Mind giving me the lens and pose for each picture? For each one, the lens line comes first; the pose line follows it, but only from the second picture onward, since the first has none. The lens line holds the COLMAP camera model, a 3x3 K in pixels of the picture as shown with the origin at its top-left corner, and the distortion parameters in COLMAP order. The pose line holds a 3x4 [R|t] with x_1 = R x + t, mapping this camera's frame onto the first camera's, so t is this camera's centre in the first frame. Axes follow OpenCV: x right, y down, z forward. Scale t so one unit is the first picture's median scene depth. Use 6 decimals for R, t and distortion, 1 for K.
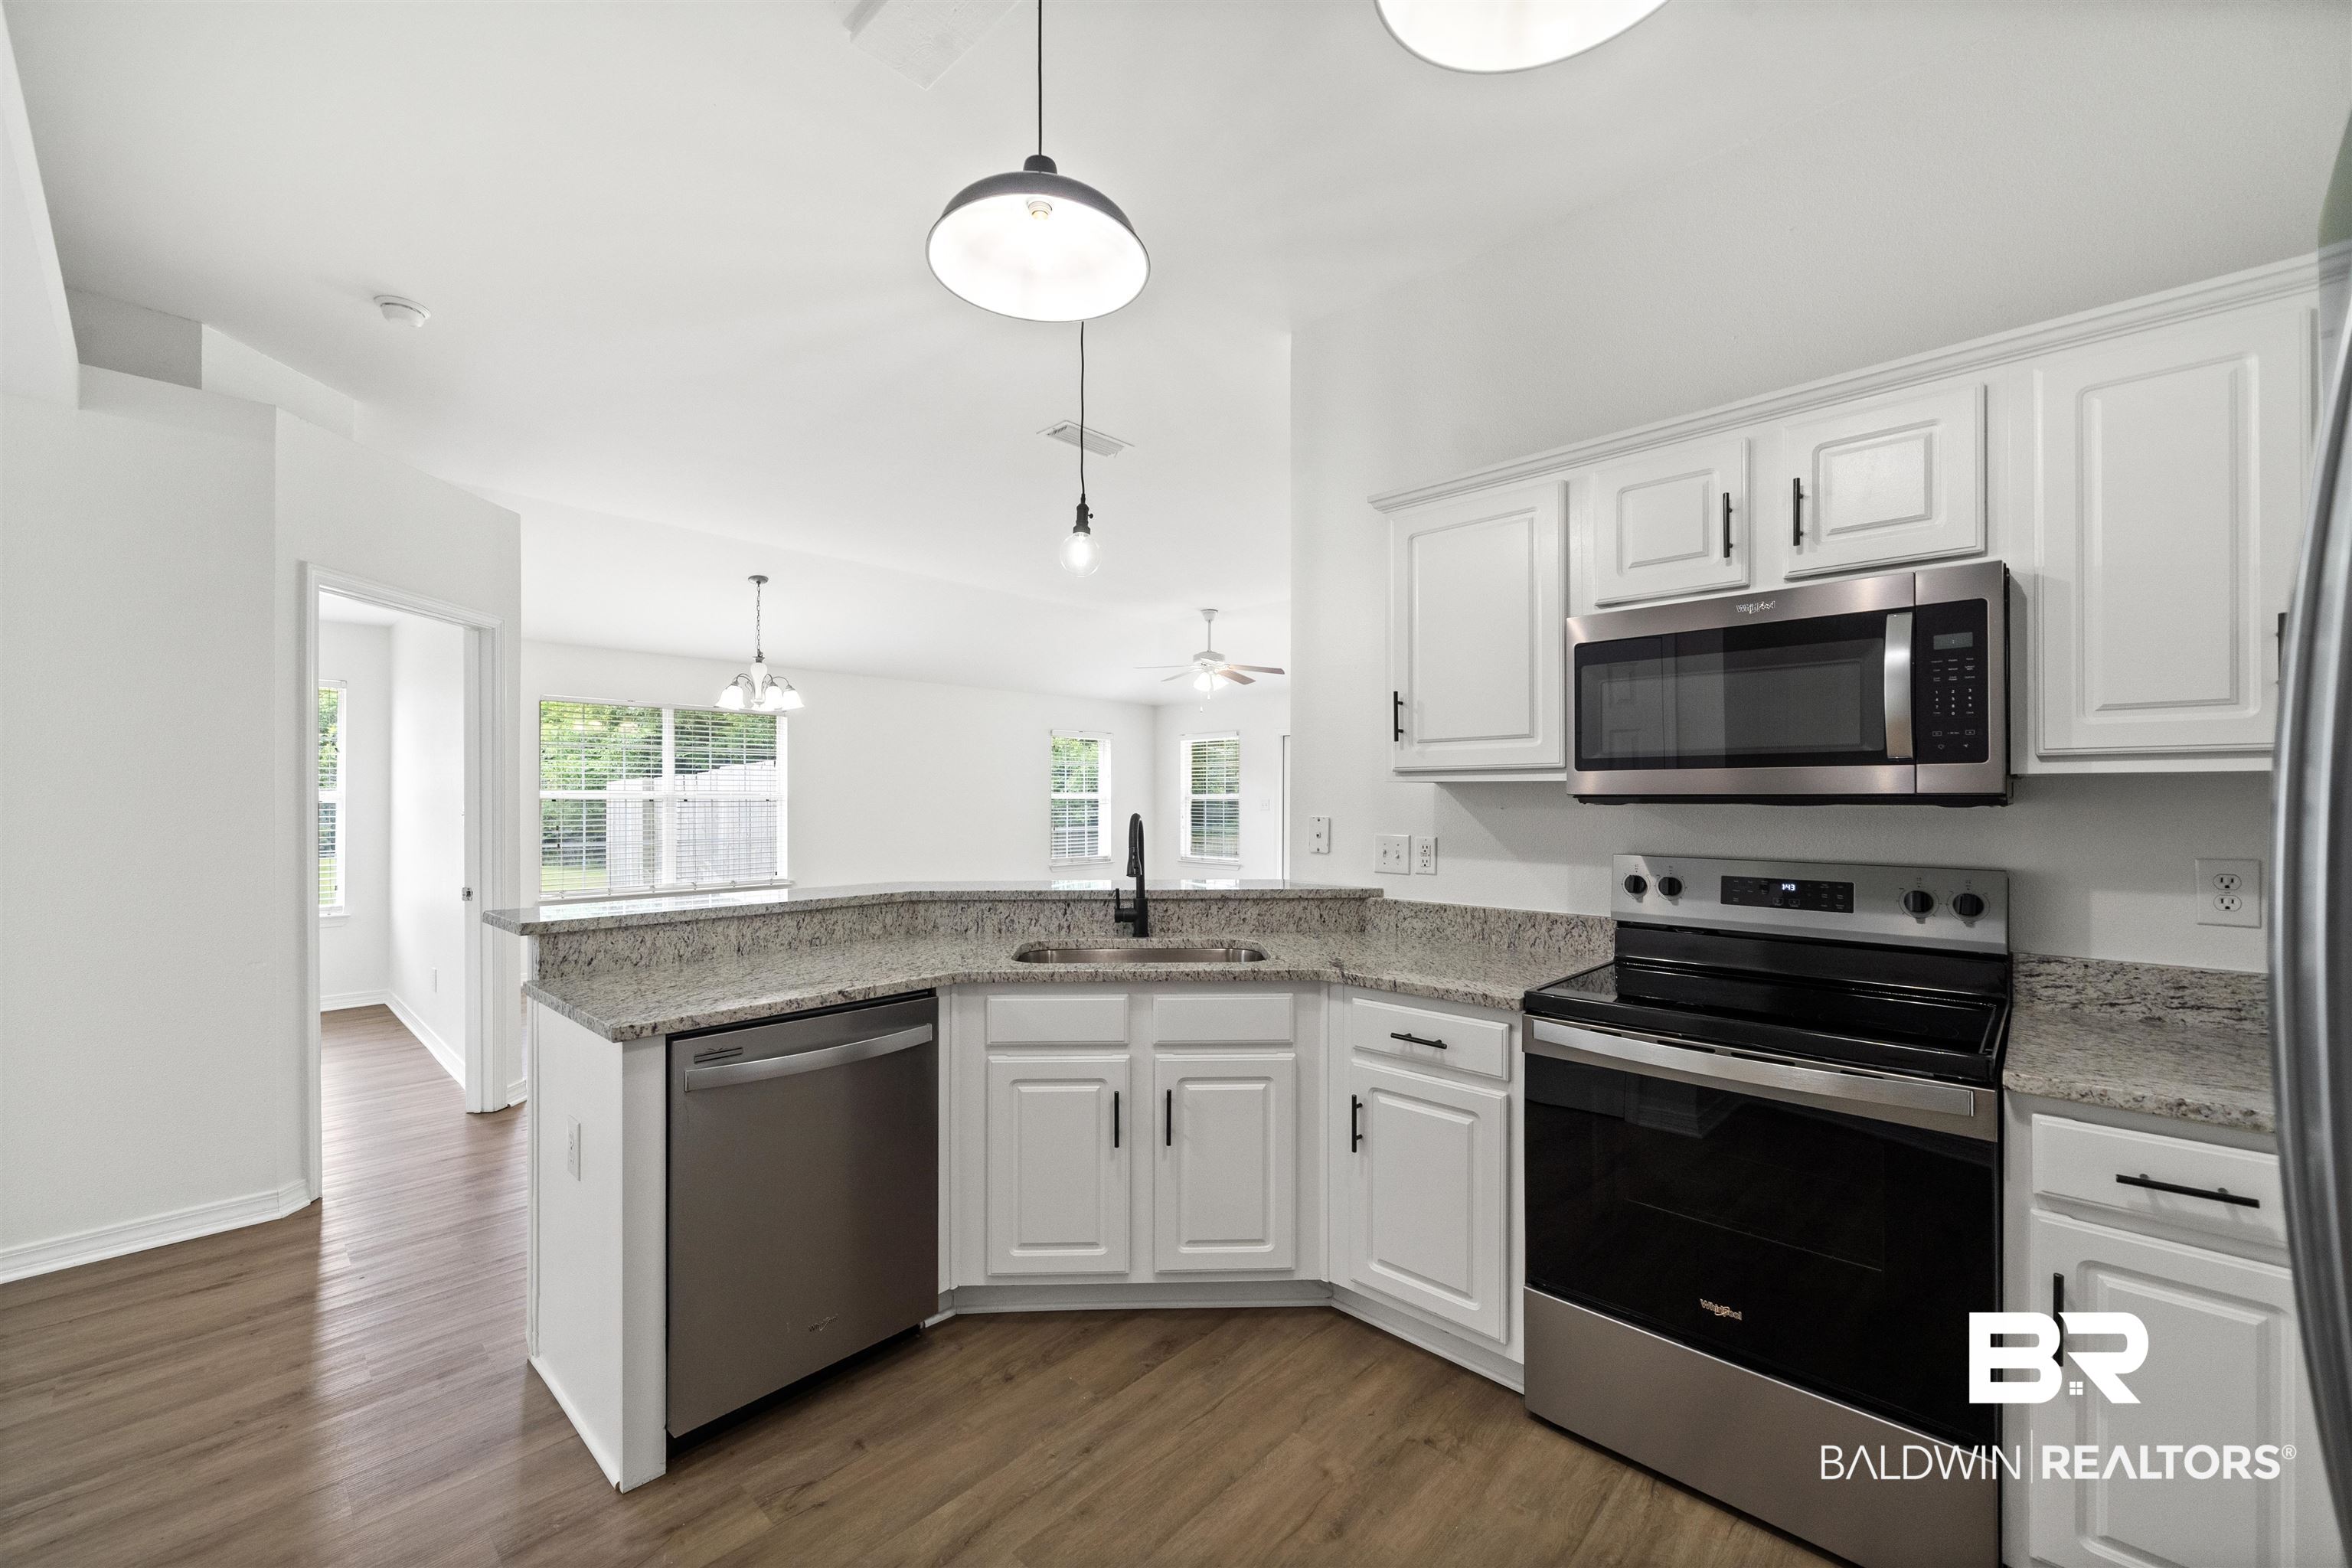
lens RADIAL K [[922.5, 0, 1170.3], [0, 922.5, 801.8], [0, 0, 1]] dist [-0.001716, -0.000417]
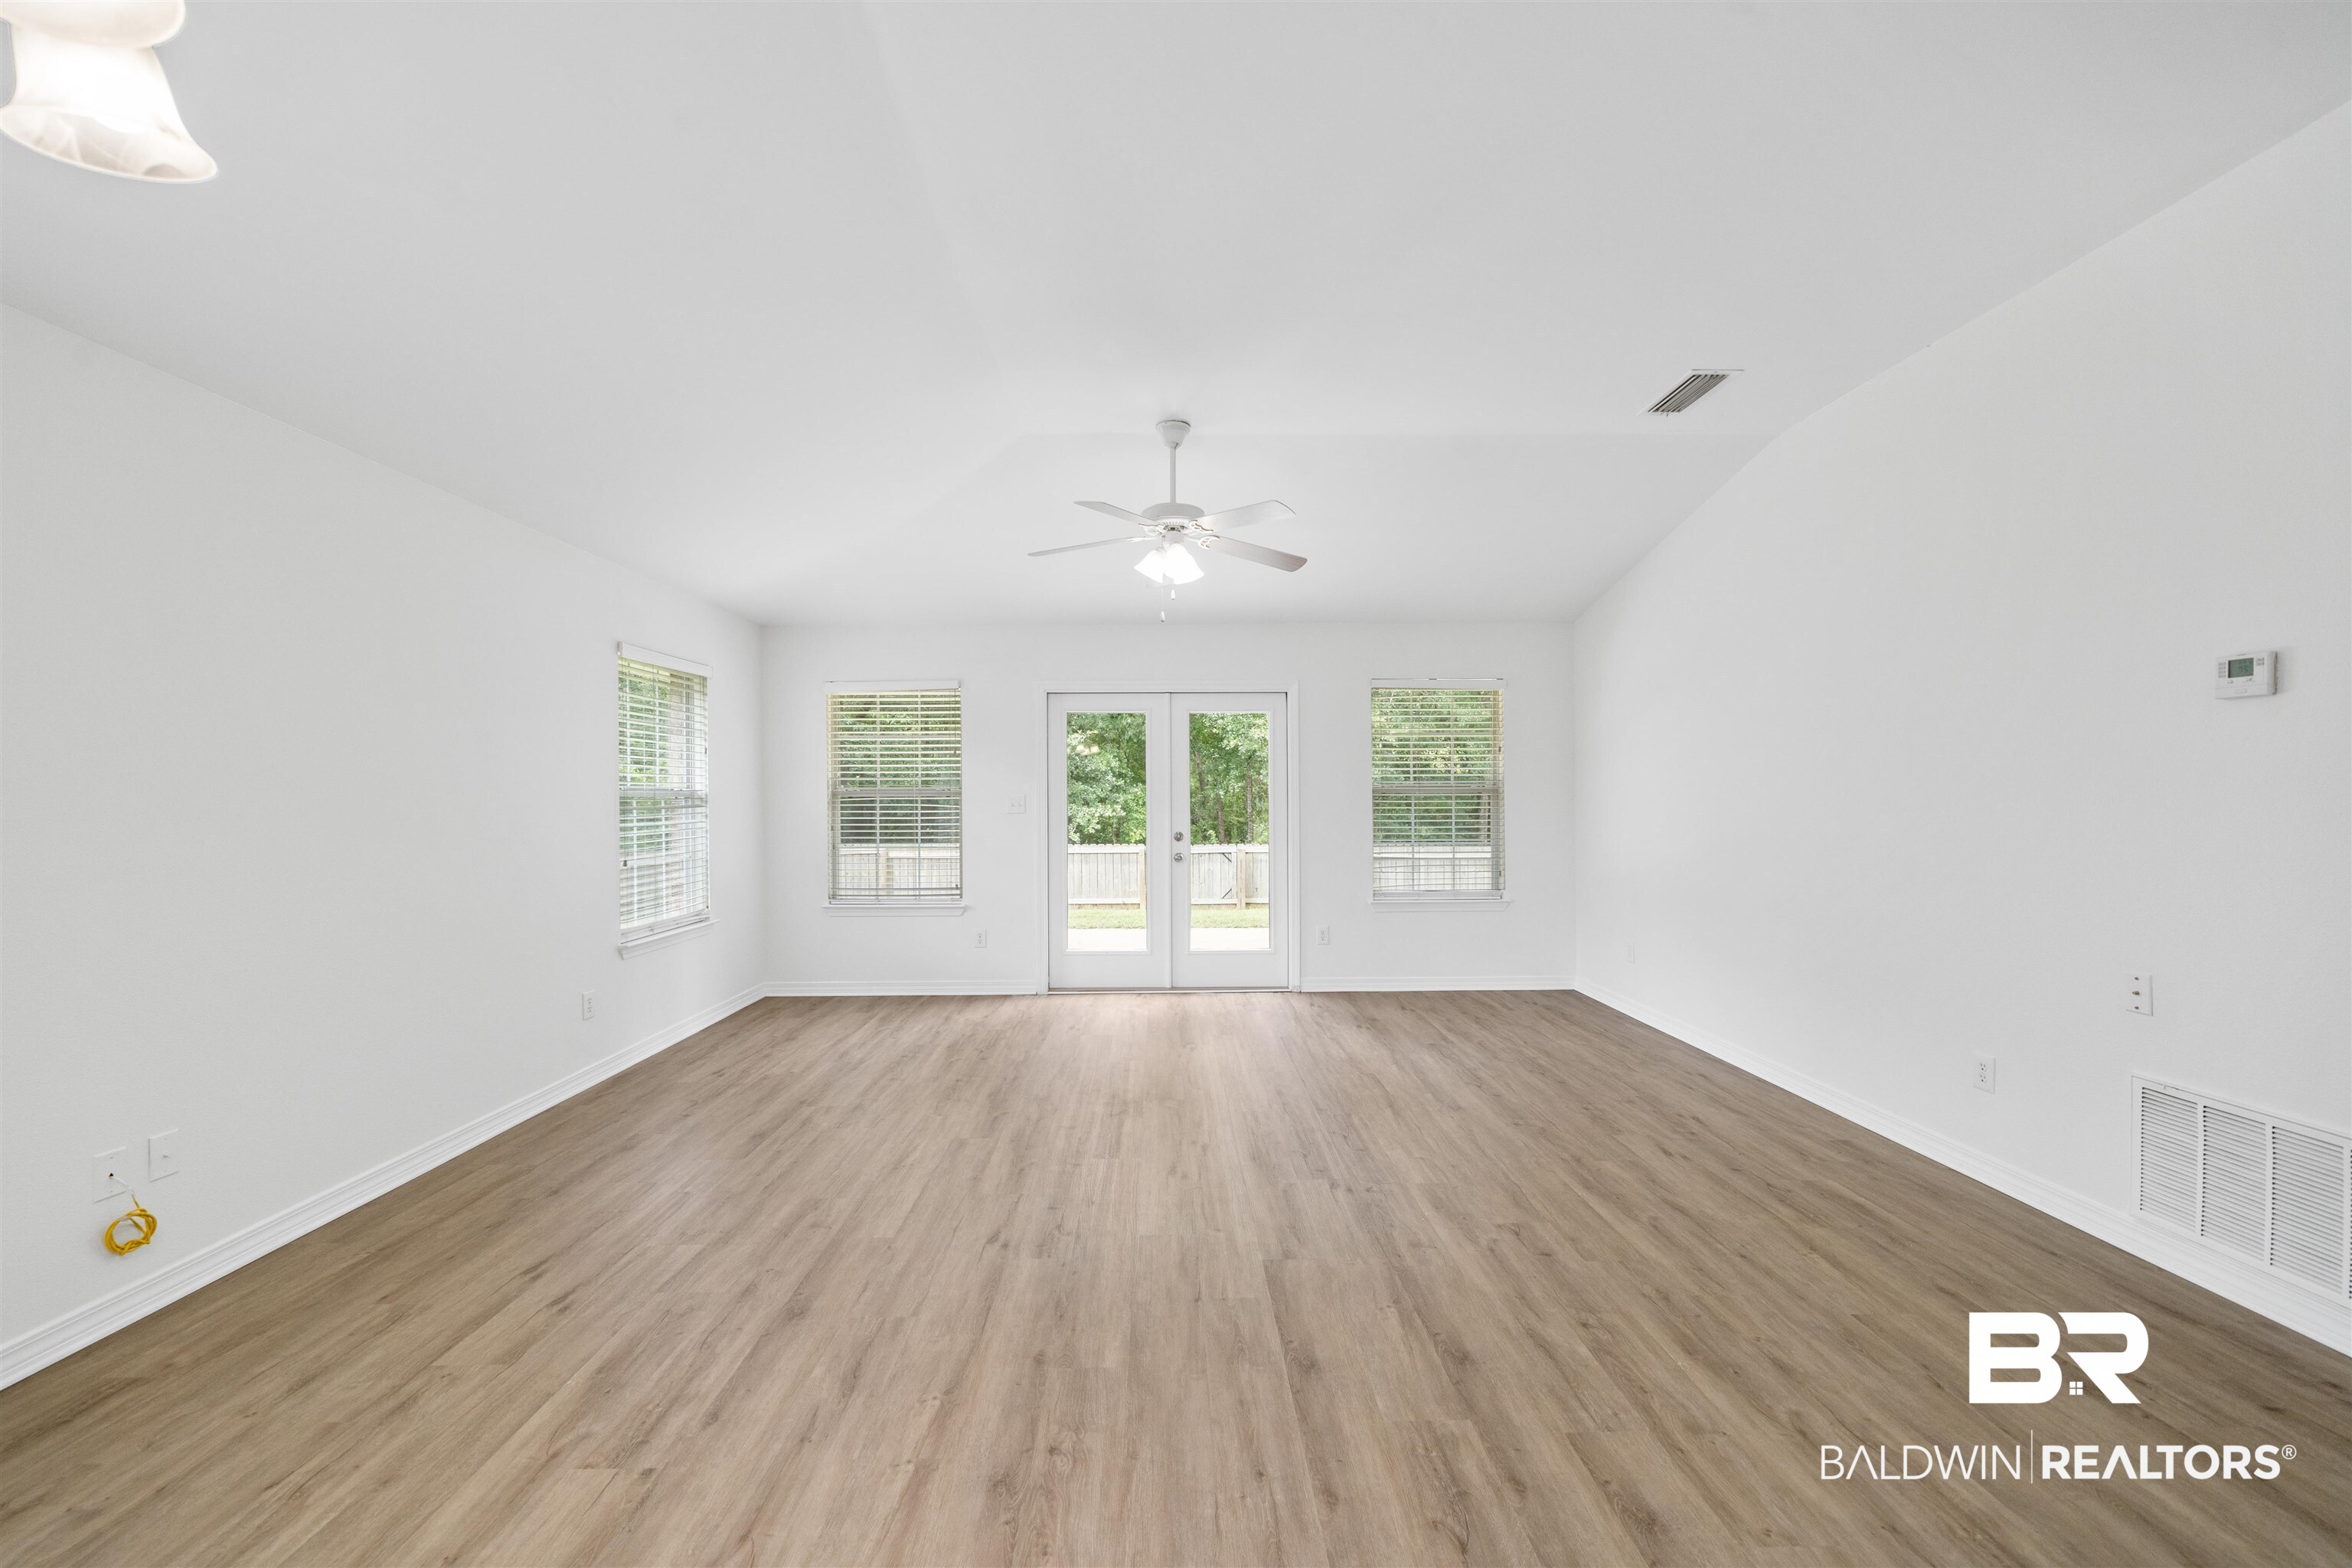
lens RADIAL K [[922.5, 0, 1170.3], [0, 922.5, 801.8], [0, 0, 1]] dist [-0.001716, -0.000417]
pose [[0.721335, -0.008095, 0.692539, -1.035566], [0.004922, 0.999966, 0.006562, -0.008811], [-0.692569, -0.001325, 0.721350, 2.081257]]
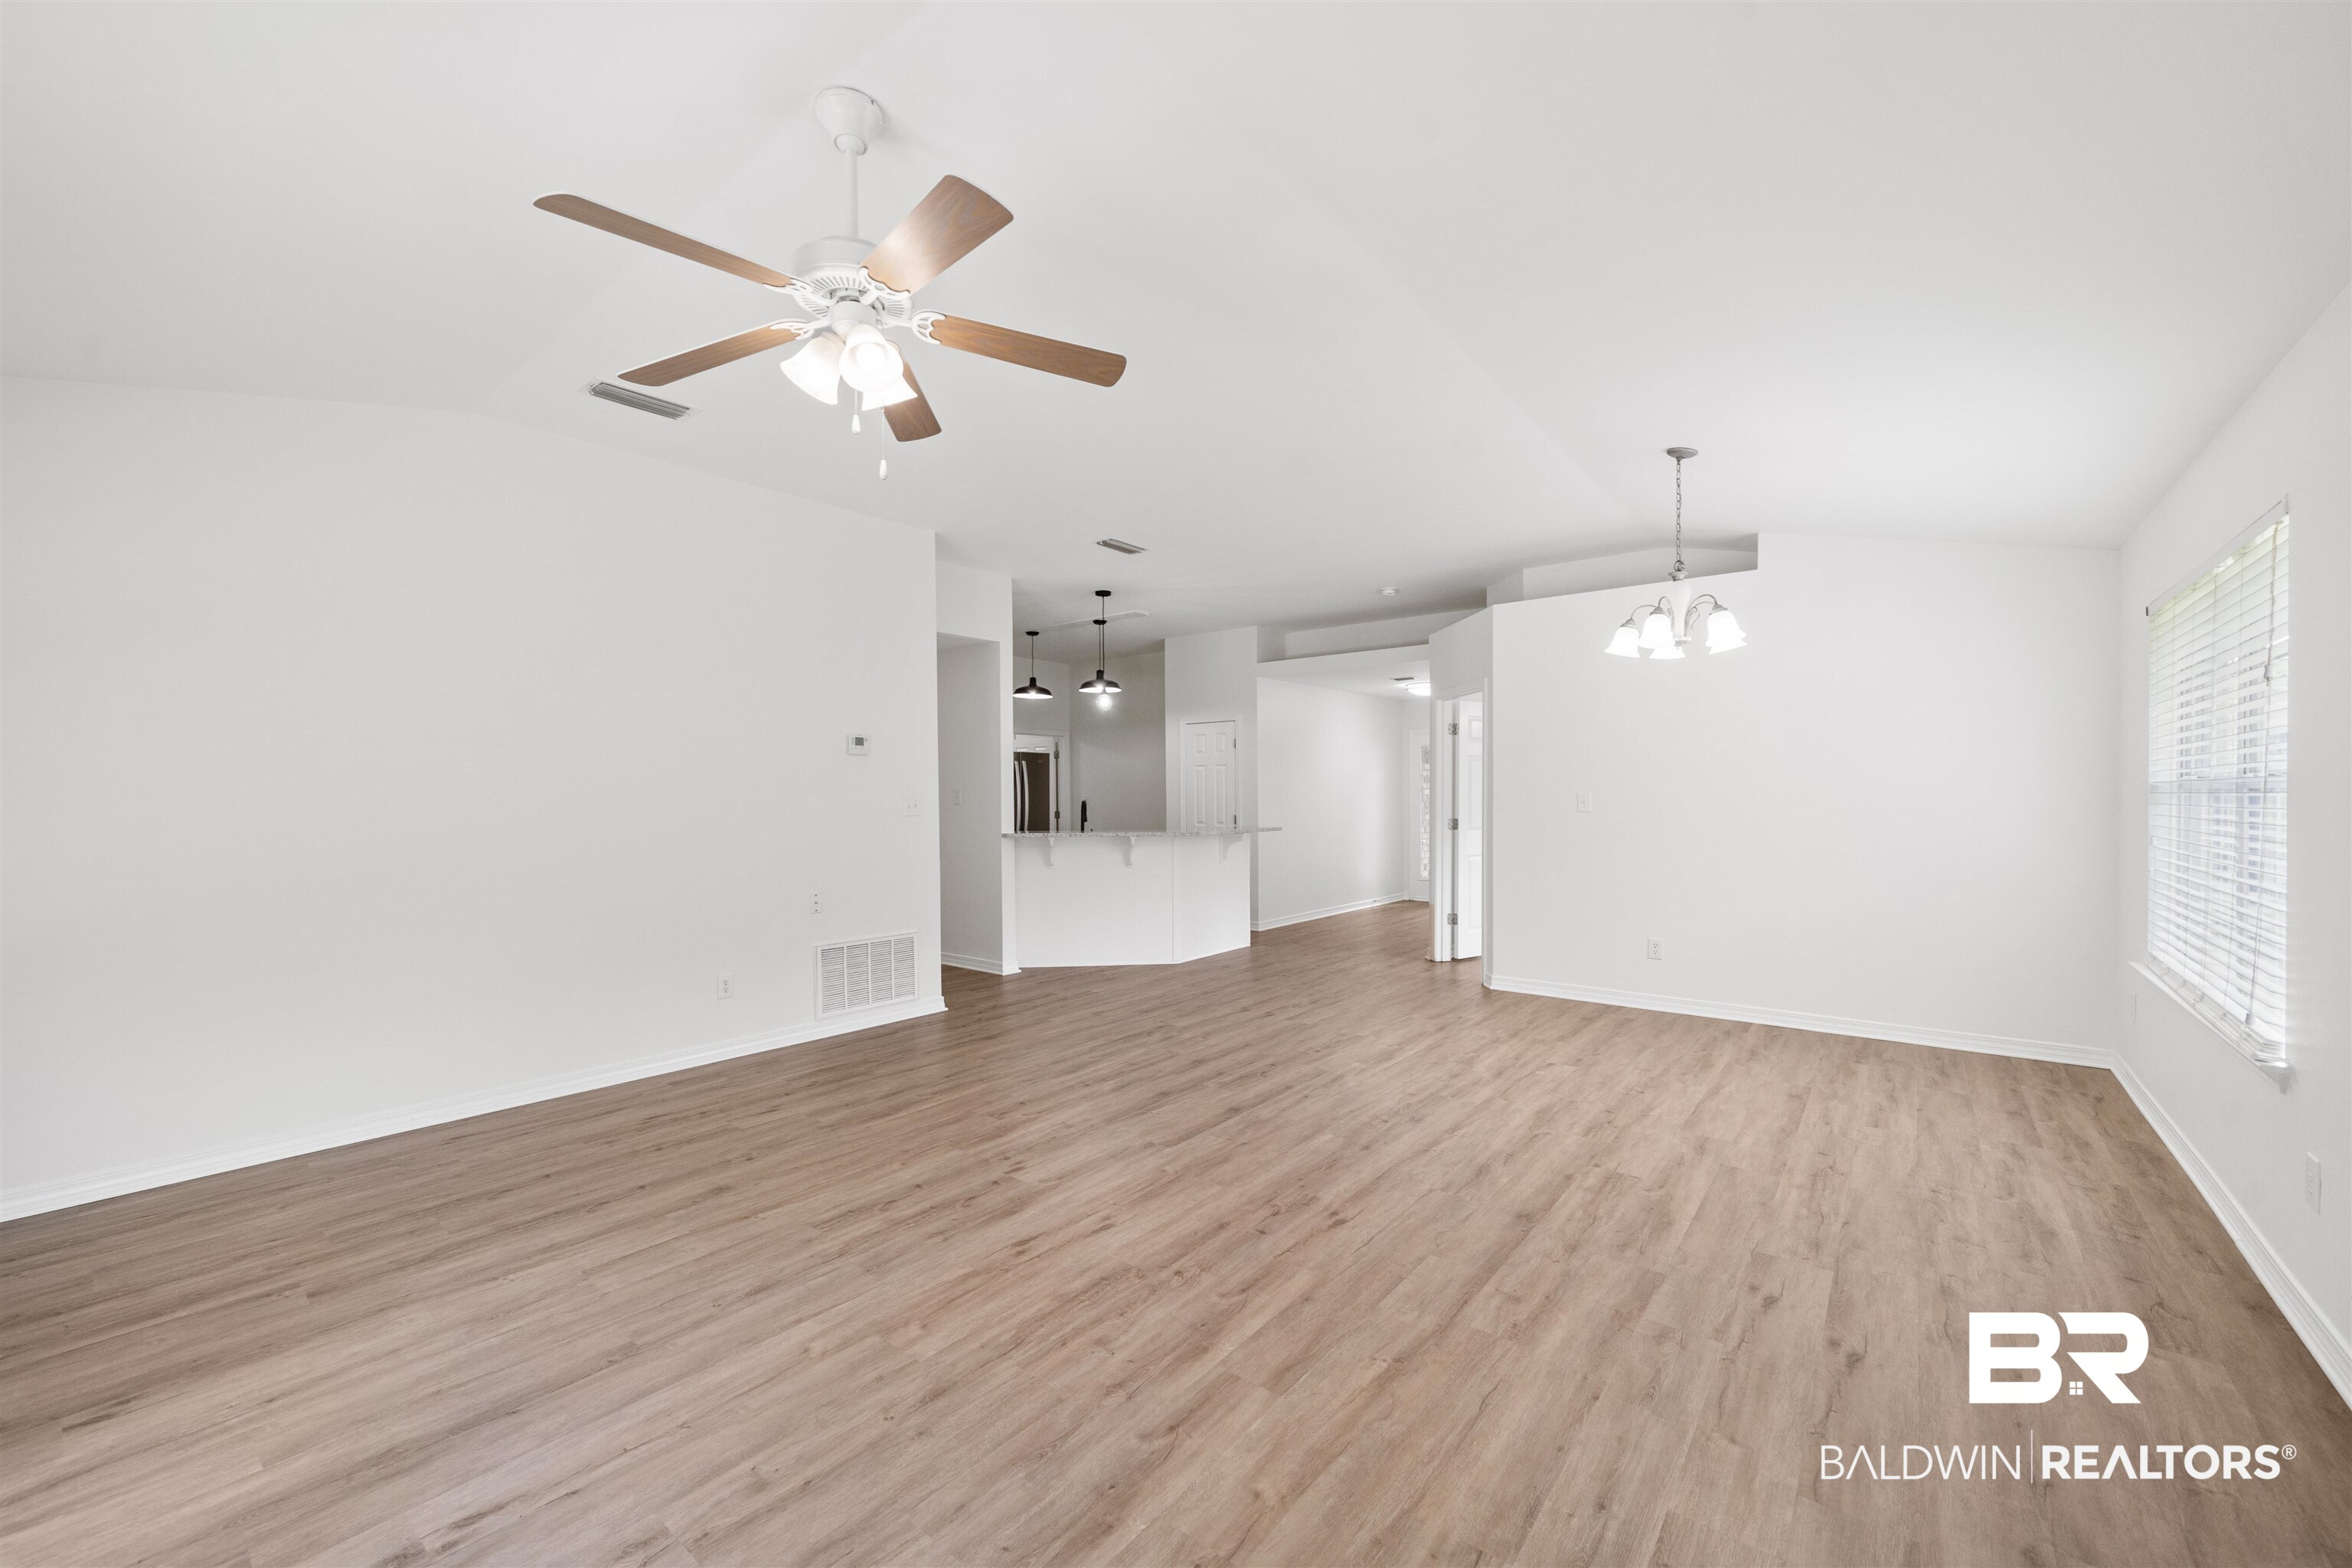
lens RADIAL K [[918.1, 0, 1169.3], [0, 918.1, 806.8], [0, 0, 1]] dist [-0.001309, -0.000150]
pose [[-0.997438, 0.006522, -0.071242, -0.099921], [0.005567, 0.999892, 0.013591, -0.011629], [0.071323, 0.013159, -0.997366, 4.228232]]
